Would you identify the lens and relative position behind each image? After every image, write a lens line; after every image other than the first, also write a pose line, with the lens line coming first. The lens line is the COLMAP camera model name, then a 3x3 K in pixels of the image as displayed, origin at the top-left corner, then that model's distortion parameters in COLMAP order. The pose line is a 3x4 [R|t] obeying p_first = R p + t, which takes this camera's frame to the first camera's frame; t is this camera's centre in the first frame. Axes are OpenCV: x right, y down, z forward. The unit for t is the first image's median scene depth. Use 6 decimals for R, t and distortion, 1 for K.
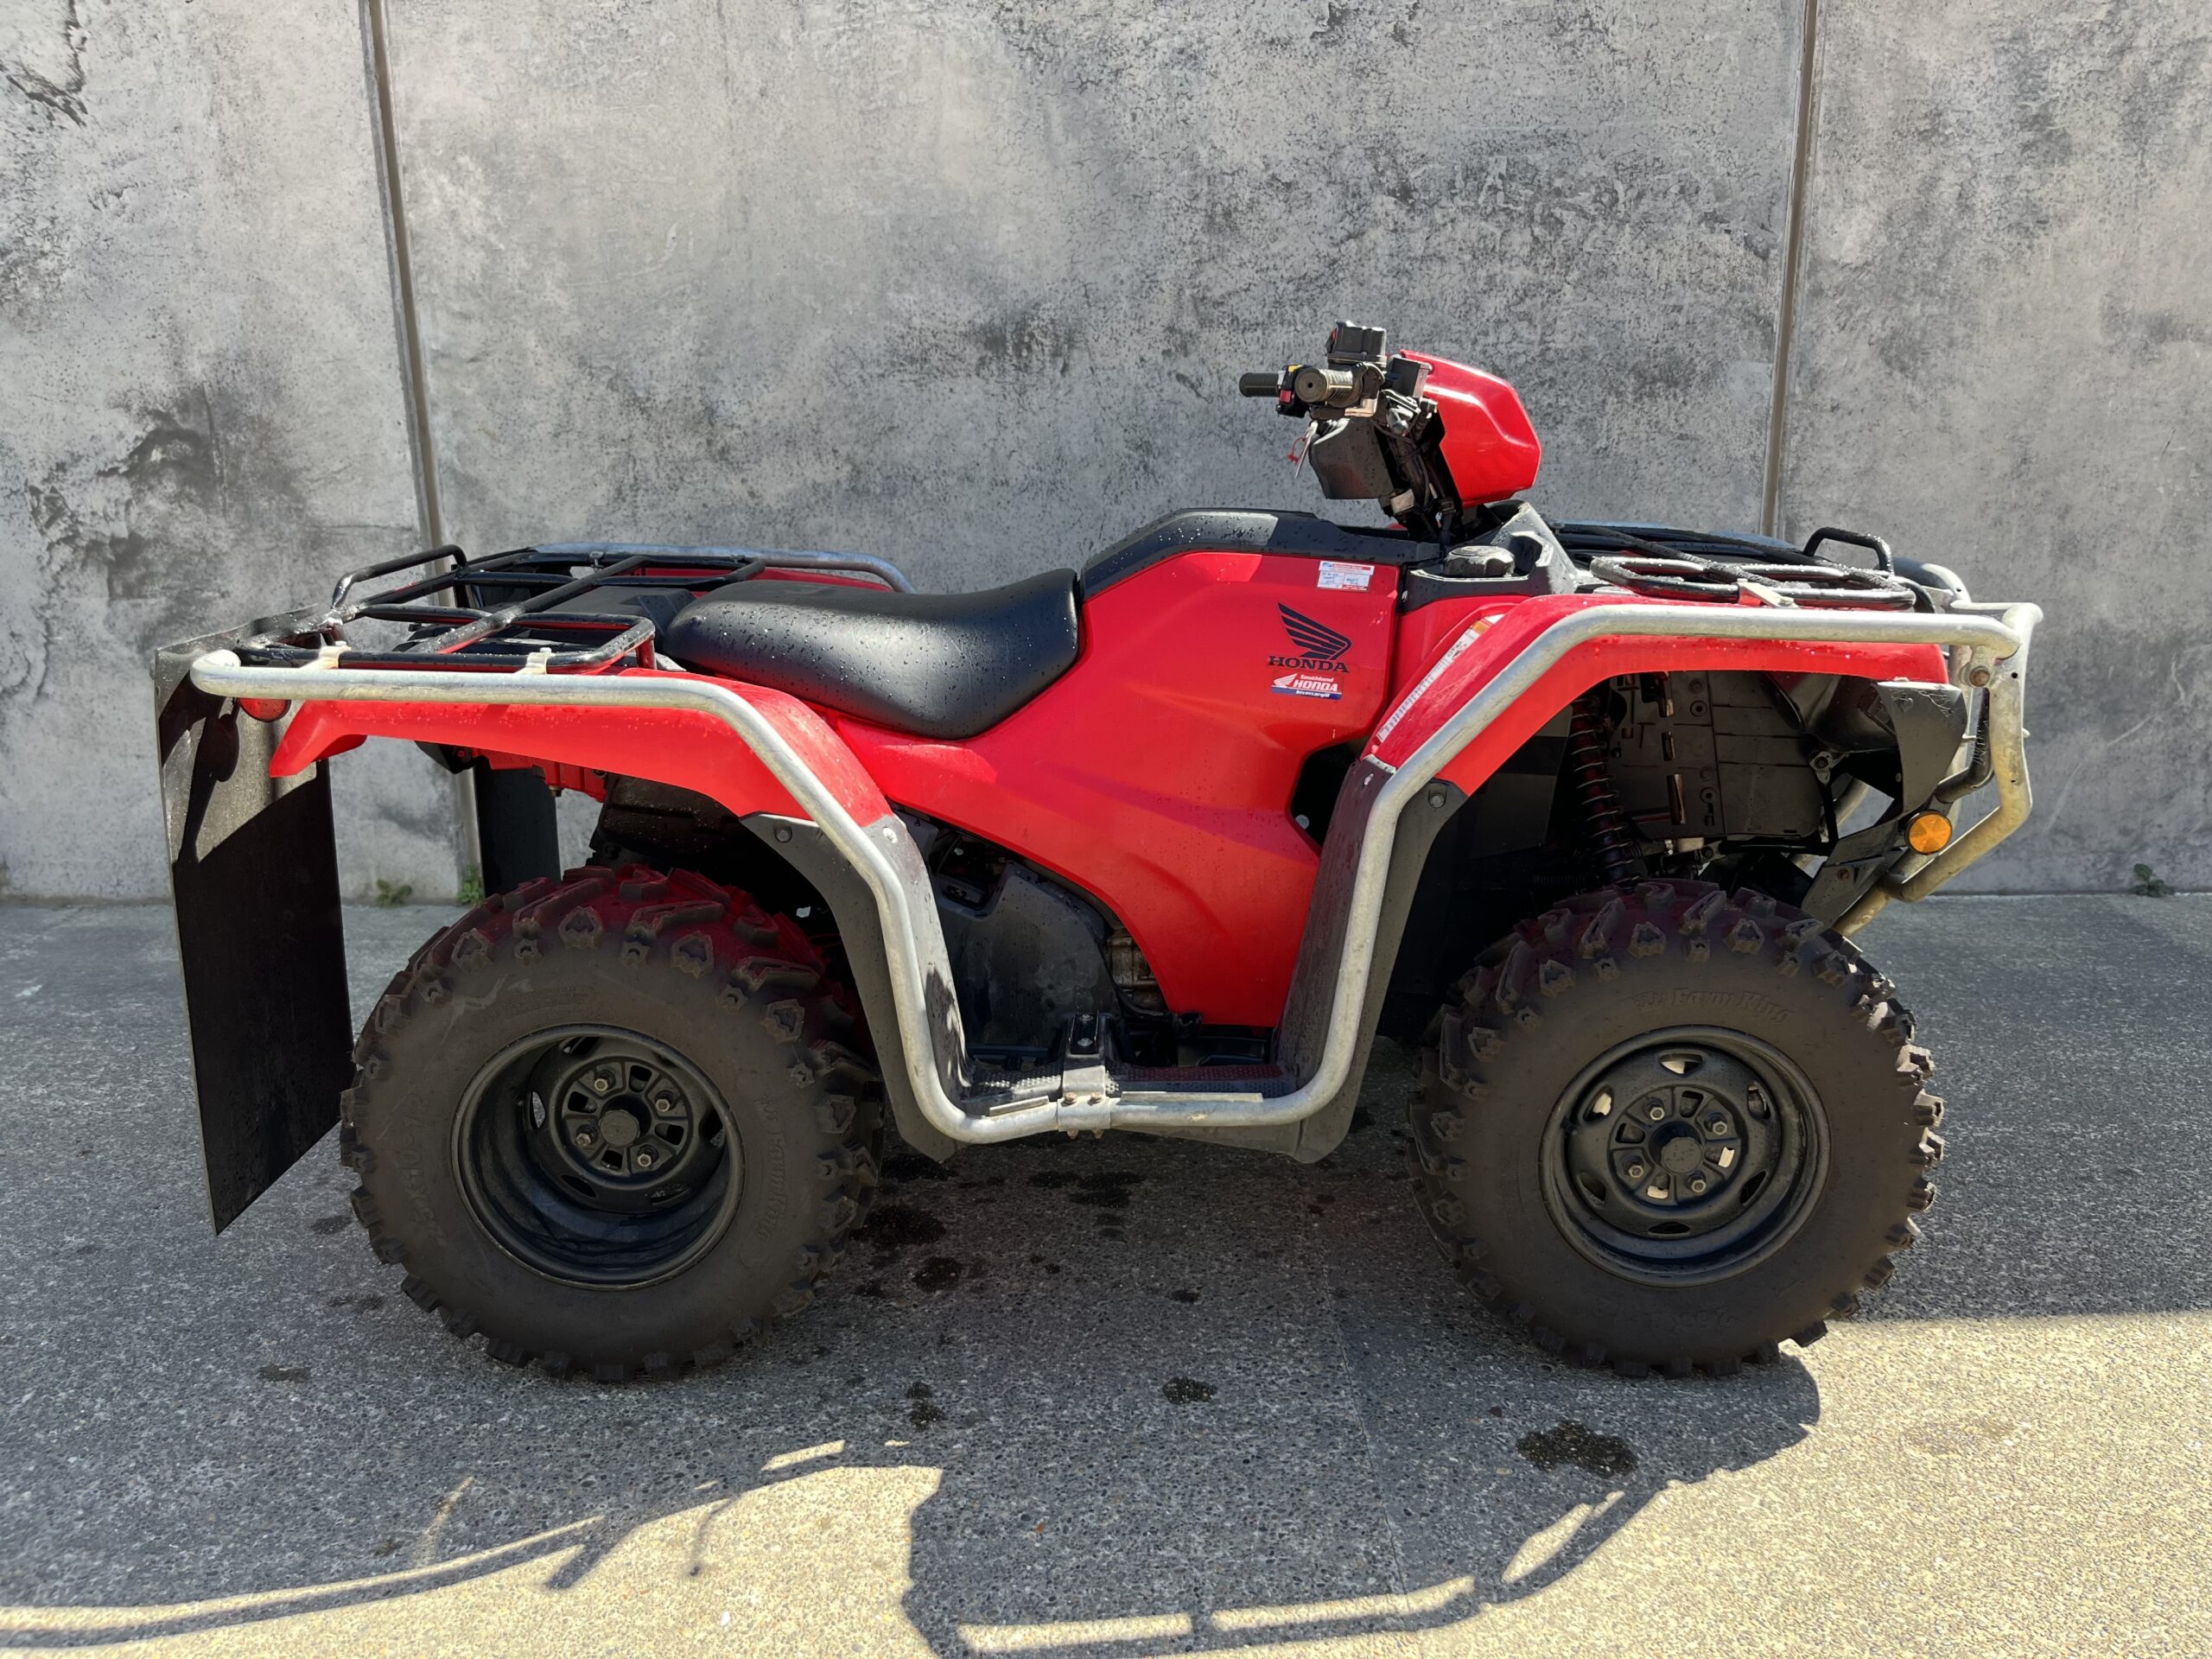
lens RADIAL K [[1707.9, 0, 1119.9], [0, 1707.9, 829.6], [0, 0, 1]] dist [0.058482, -0.087458]
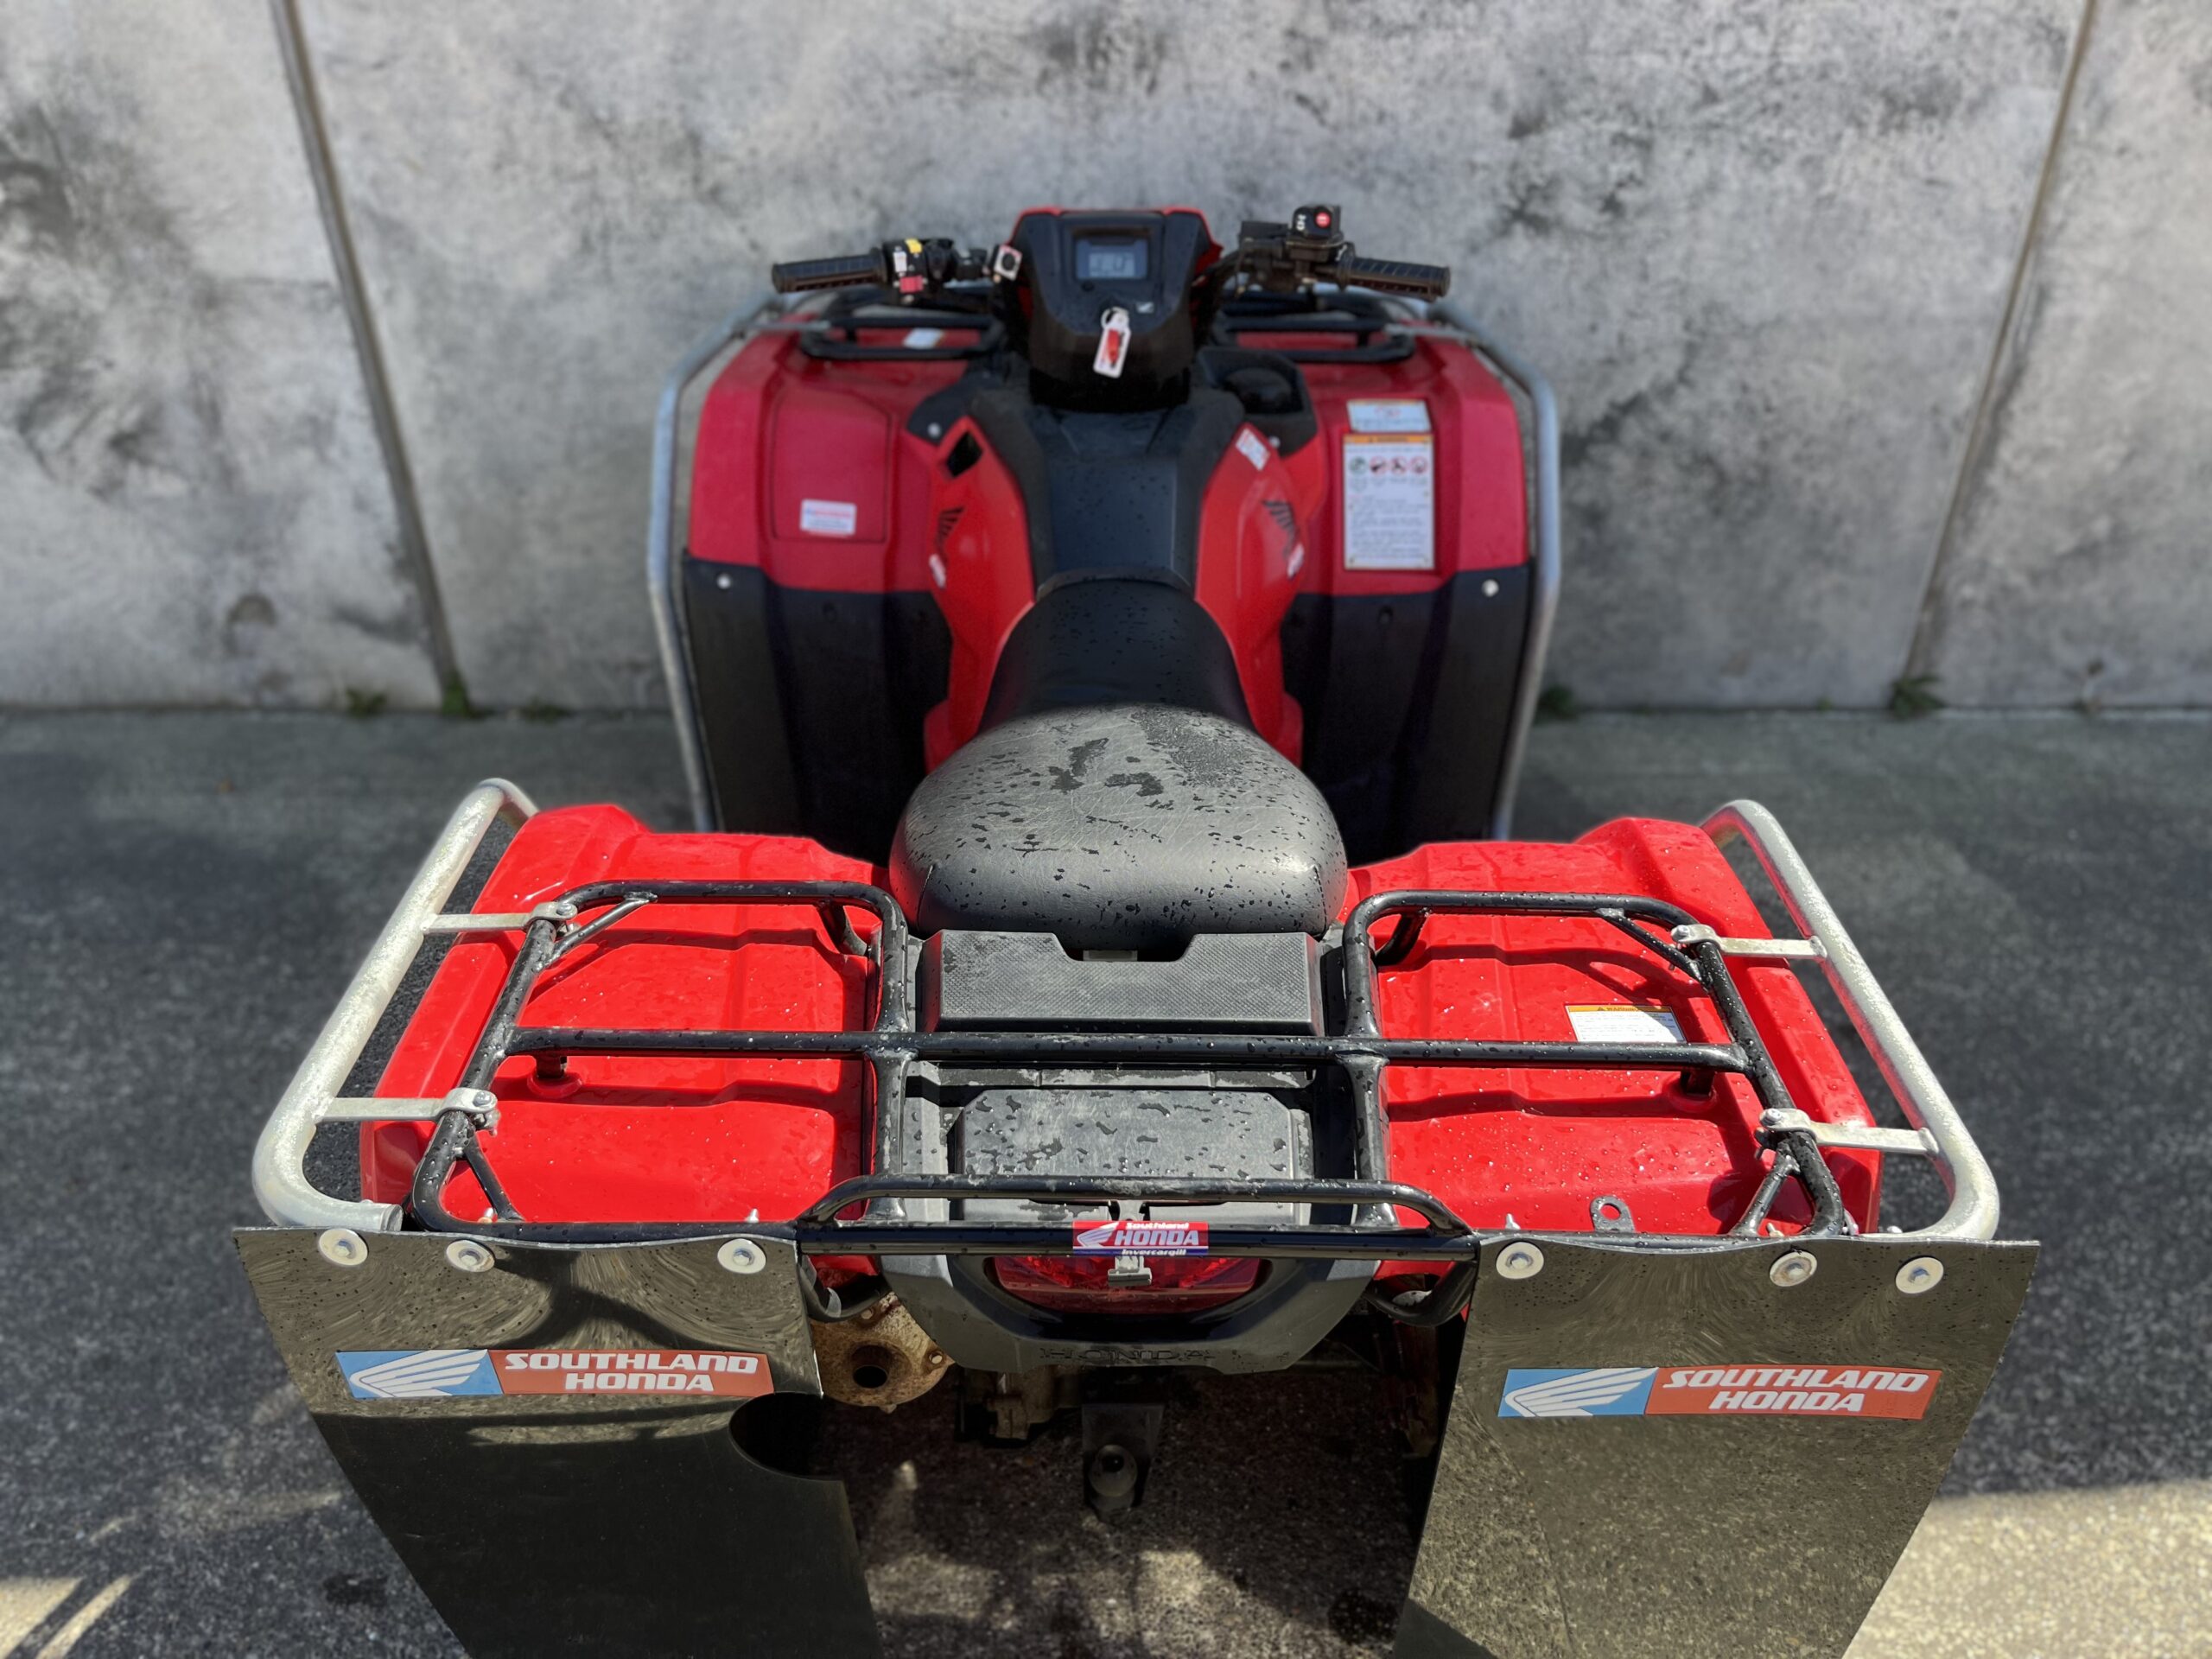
lens RADIAL K [[1707.9, 0, 1116.9], [0, 1707.9, 827.7], [0, 0, 1]] dist [0.058482, -0.087458]
pose [[0.999856, 0.002546, 0.016760, -0.060551], [-0.007947, 0.943702, 0.330701, -0.211950], [-0.014974, -0.330787, 0.943587, 0.162261]]
